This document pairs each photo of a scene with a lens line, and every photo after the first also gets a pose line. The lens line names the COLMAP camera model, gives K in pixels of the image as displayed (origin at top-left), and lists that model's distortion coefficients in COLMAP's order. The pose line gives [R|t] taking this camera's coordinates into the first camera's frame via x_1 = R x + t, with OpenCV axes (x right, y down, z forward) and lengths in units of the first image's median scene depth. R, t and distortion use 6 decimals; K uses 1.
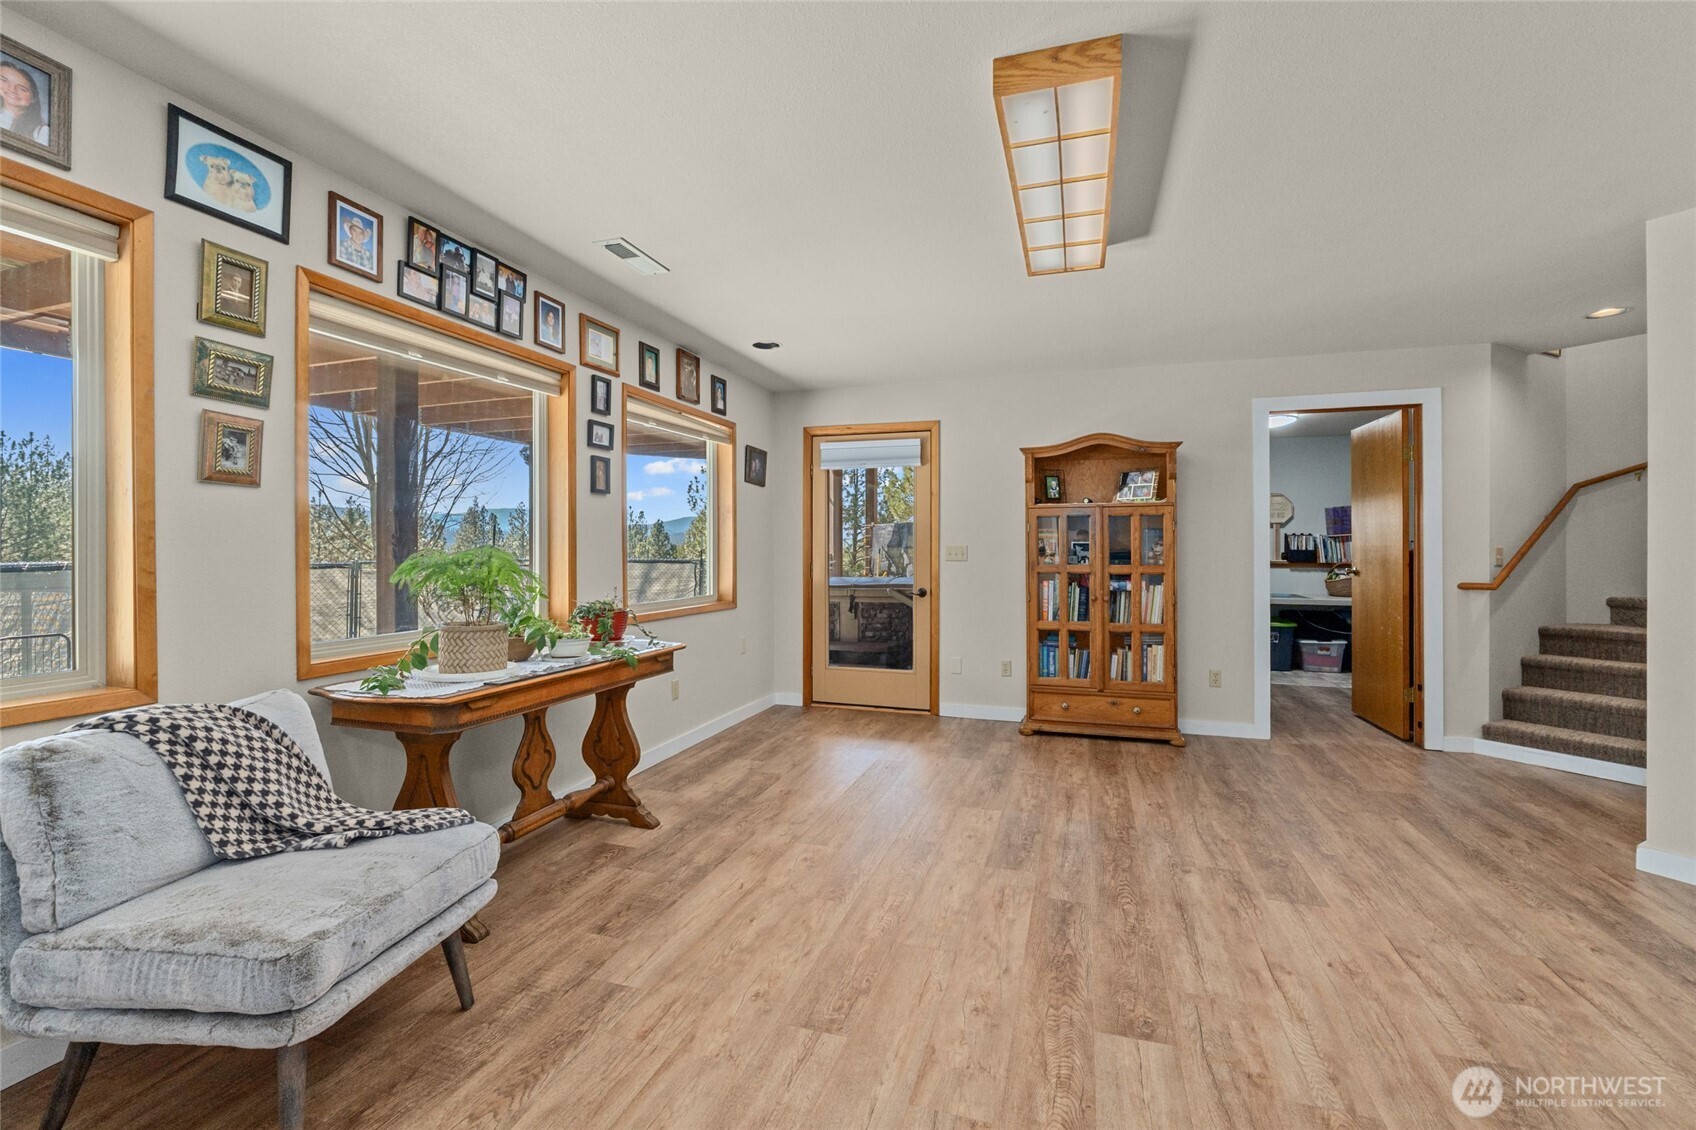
lens RADIAL K [[717.6, 0, 856.0], [0, 717.6, 551.6], [0, 0, 1]] dist [-0.011602, -0.000009]
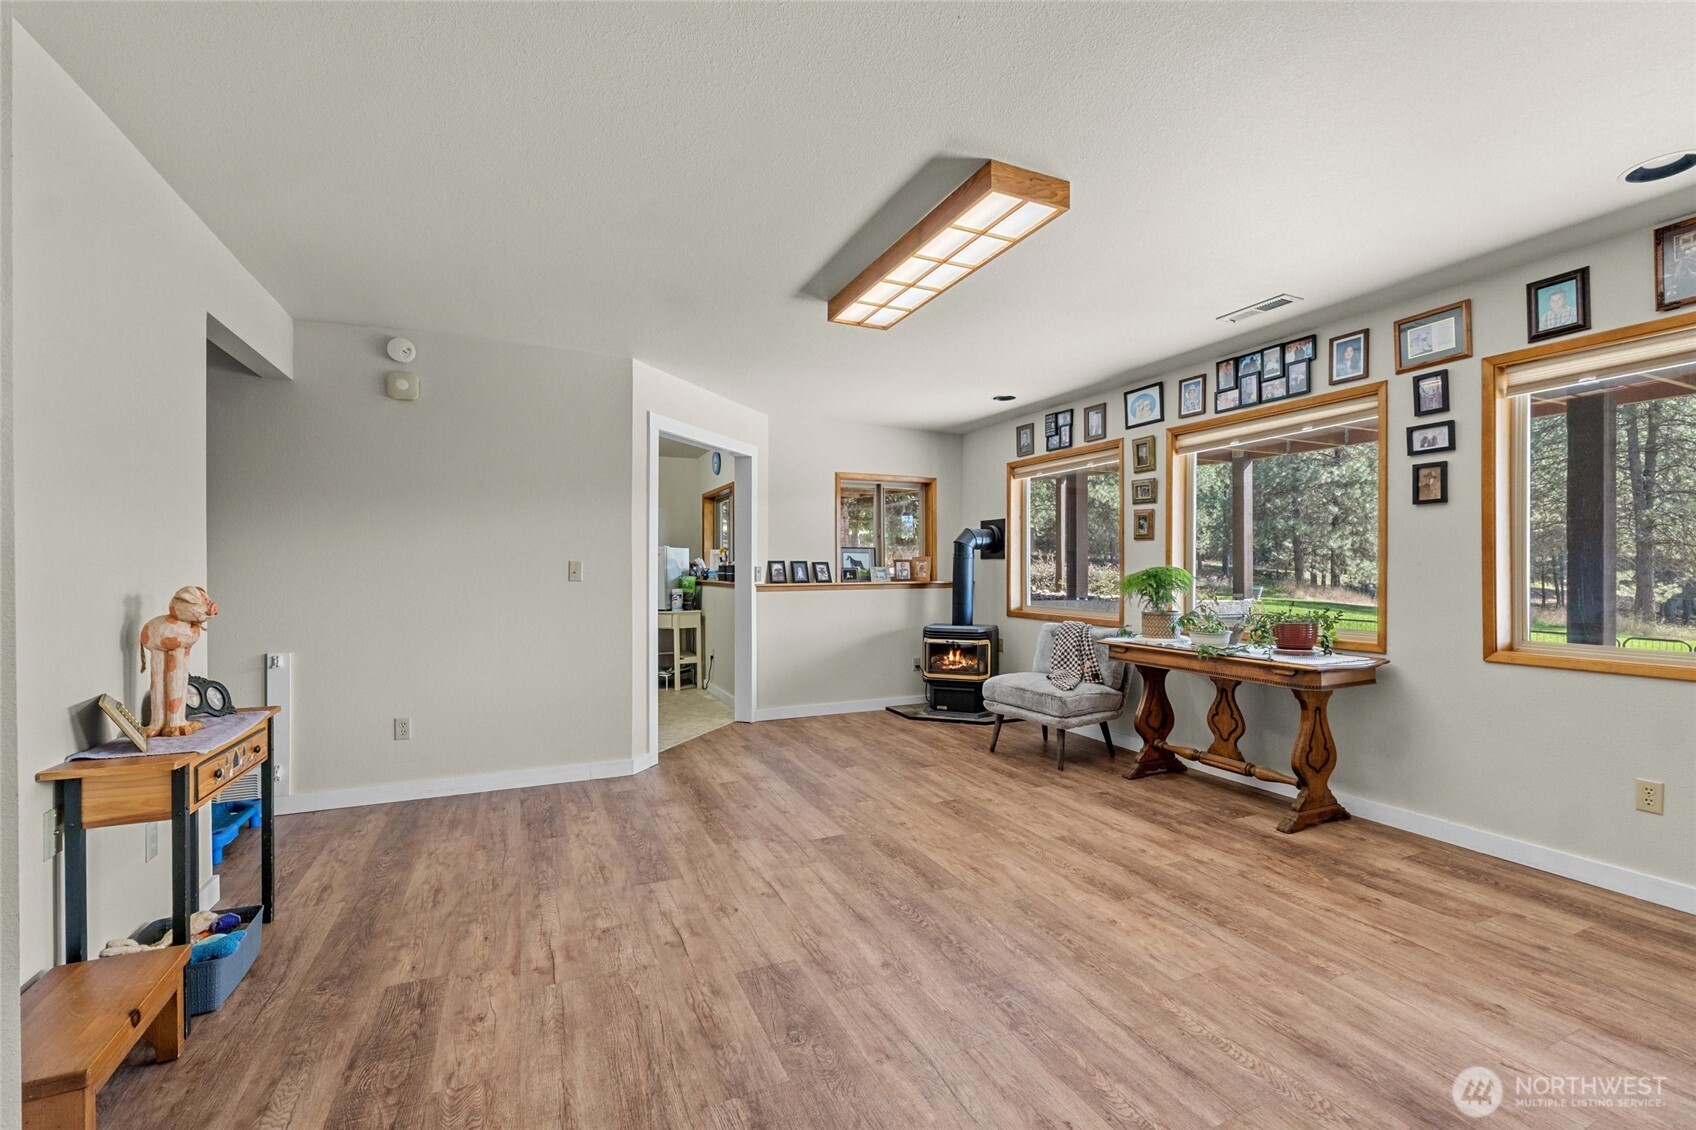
lens RADIAL K [[712.4, 0, 854.6], [0, 712.4, 563.1], [0, 0, 1]] dist [-0.006906, 0.000212]
pose [[-0.738032, -0.003792, -0.674755, 1.281983], [0.002181, 0.999966, -0.008005, -0.002983], [0.674762, -0.007380, -0.737999, 1.950090]]
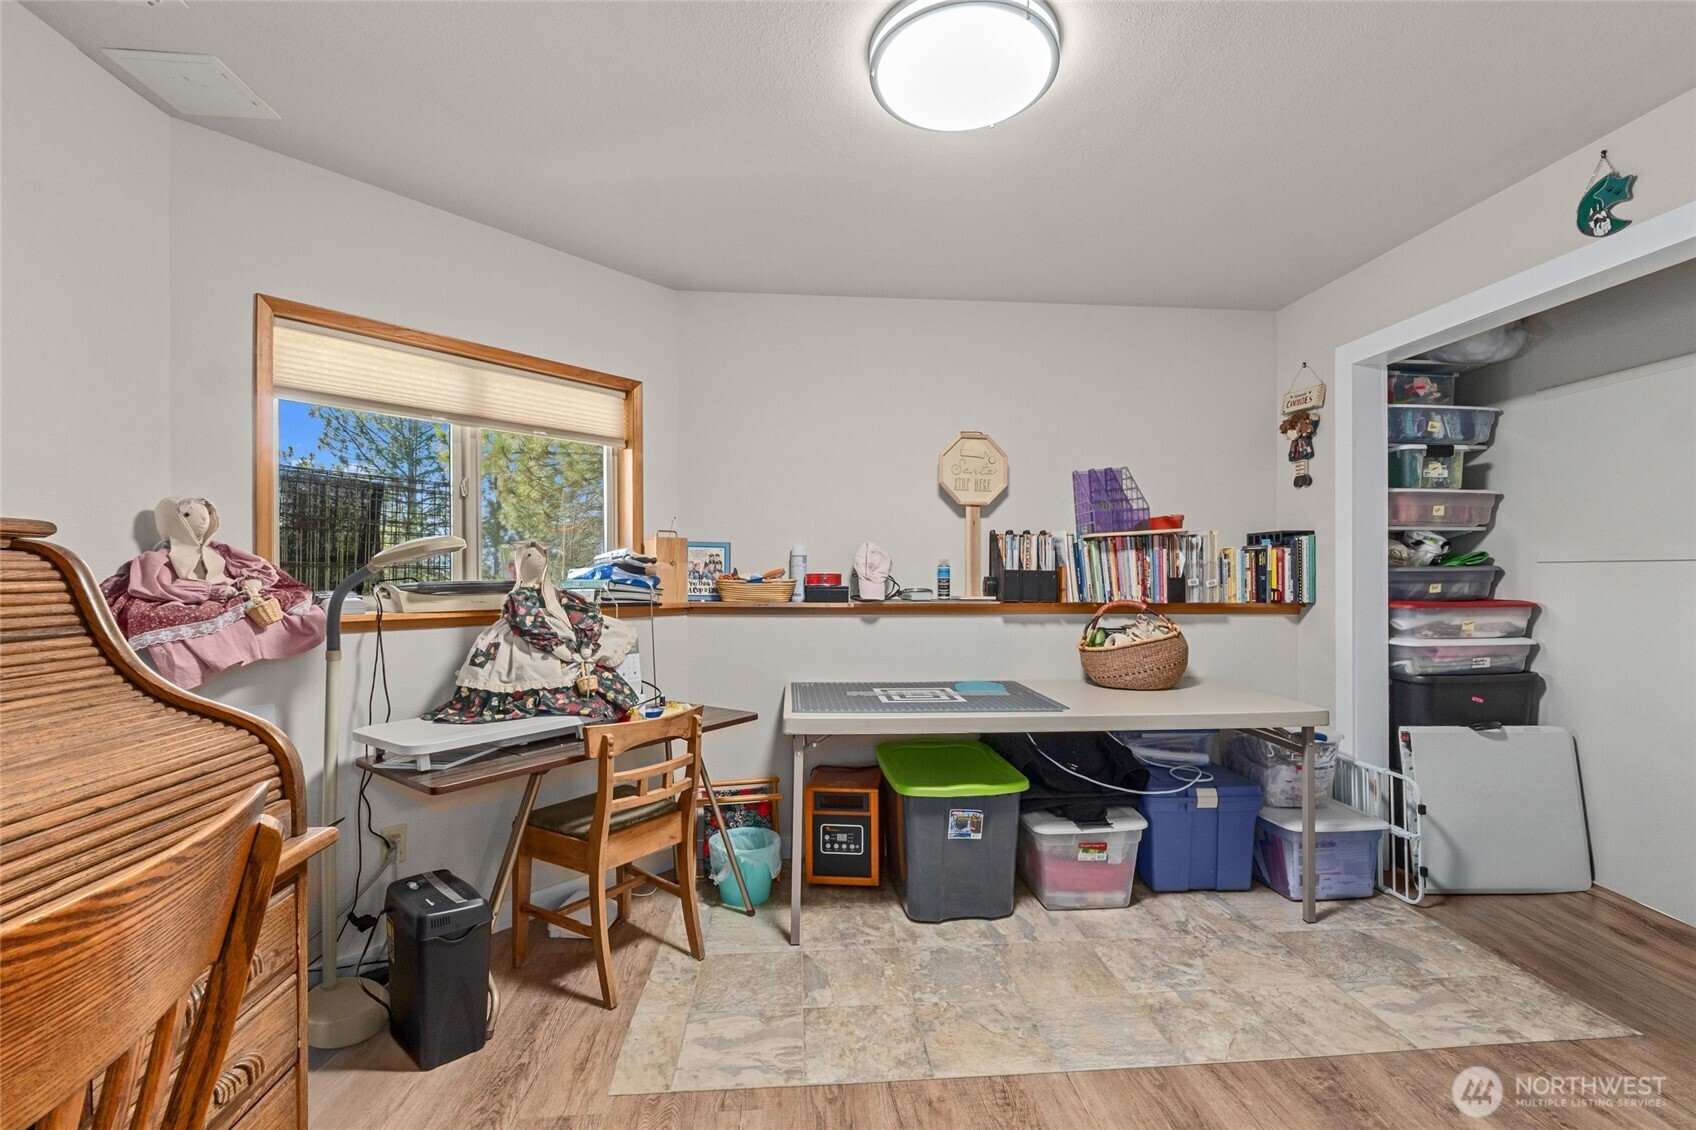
lens RADIAL K [[712.4, 0, 854.6], [0, 712.4, 563.1], [0, 0, 1]] dist [-0.006906, 0.000212]
pose [[0.922641, 0.004351, 0.385635, 0.051364], [-0.001873, 0.999975, -0.006801, -0.000490], [-0.385655, 0.005552, 0.922627, 0.090516]]
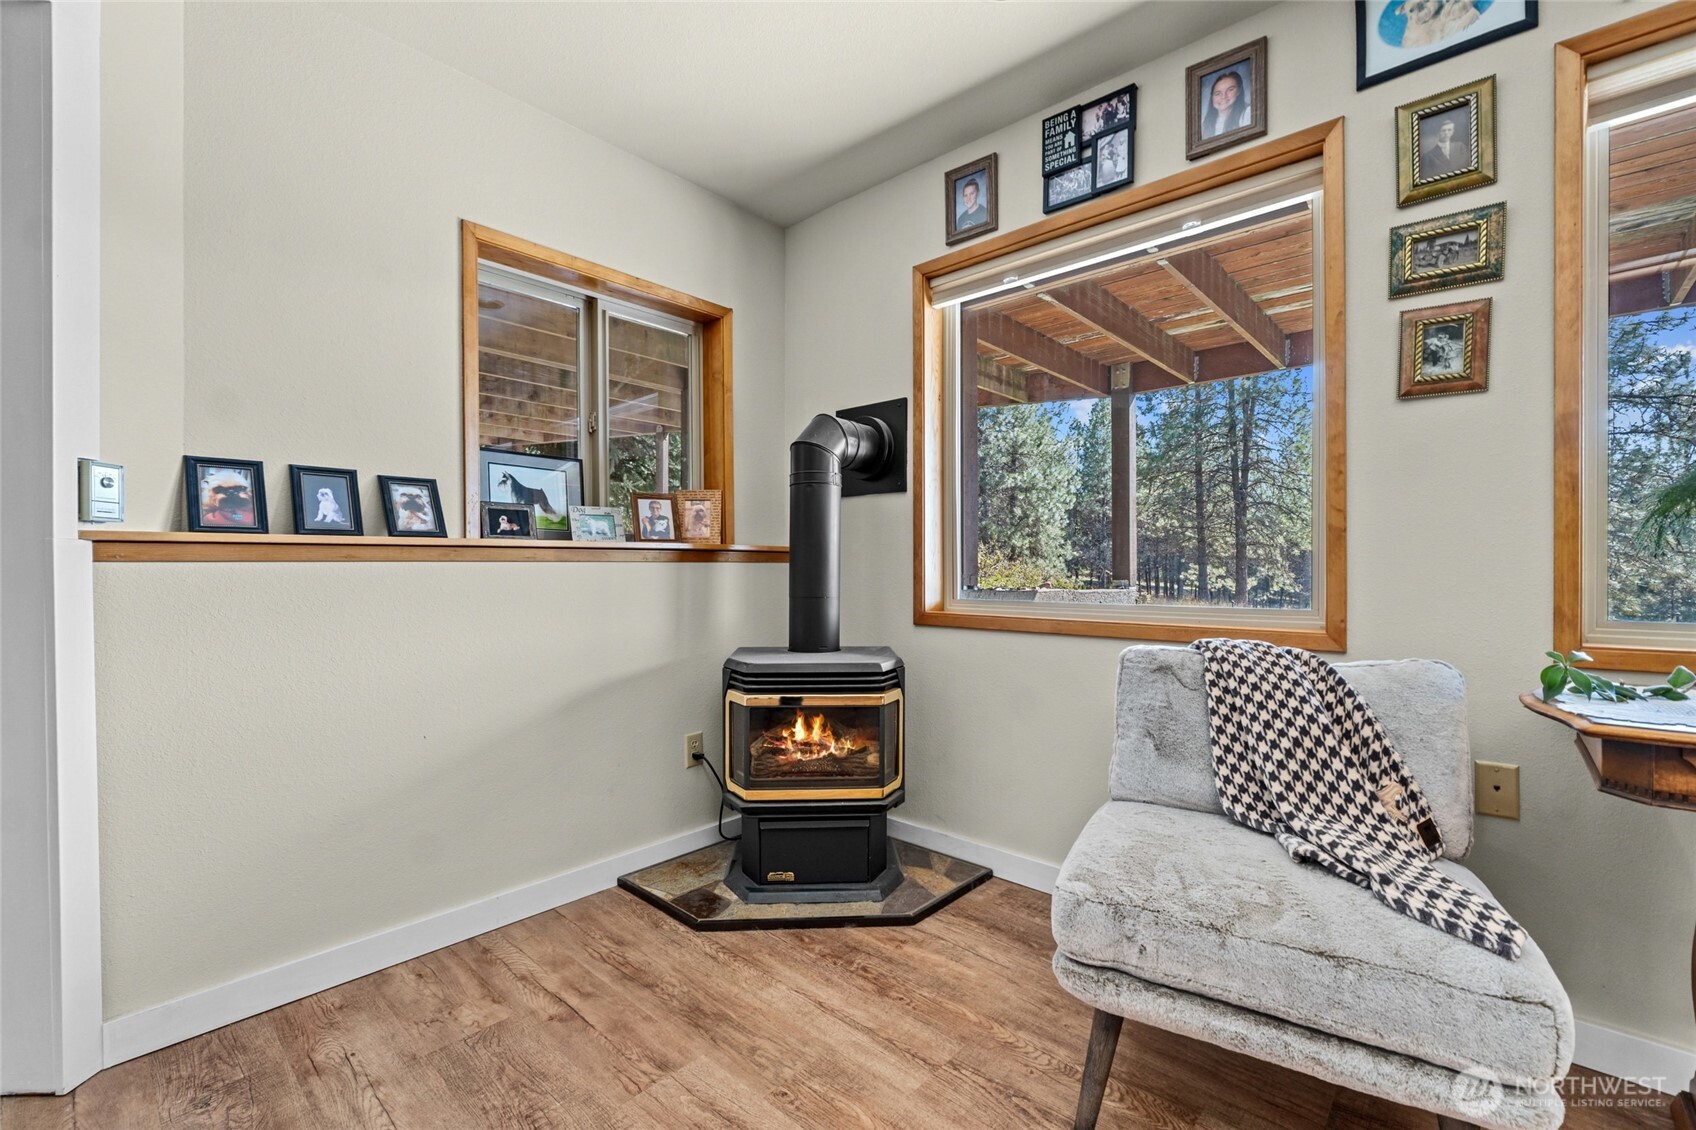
lens RADIAL K [[723.5, 0, 855.8], [0, 723.5, 573.5], [0, 0, 1]] dist [-0.002644, -0.000243]
pose [[-0.404411, 0.007369, -0.914548, 0.104602], [0.002815, 0.999973, 0.006813, 0.089525], [0.914573, 0.000181, -0.404421, 0.690577]]
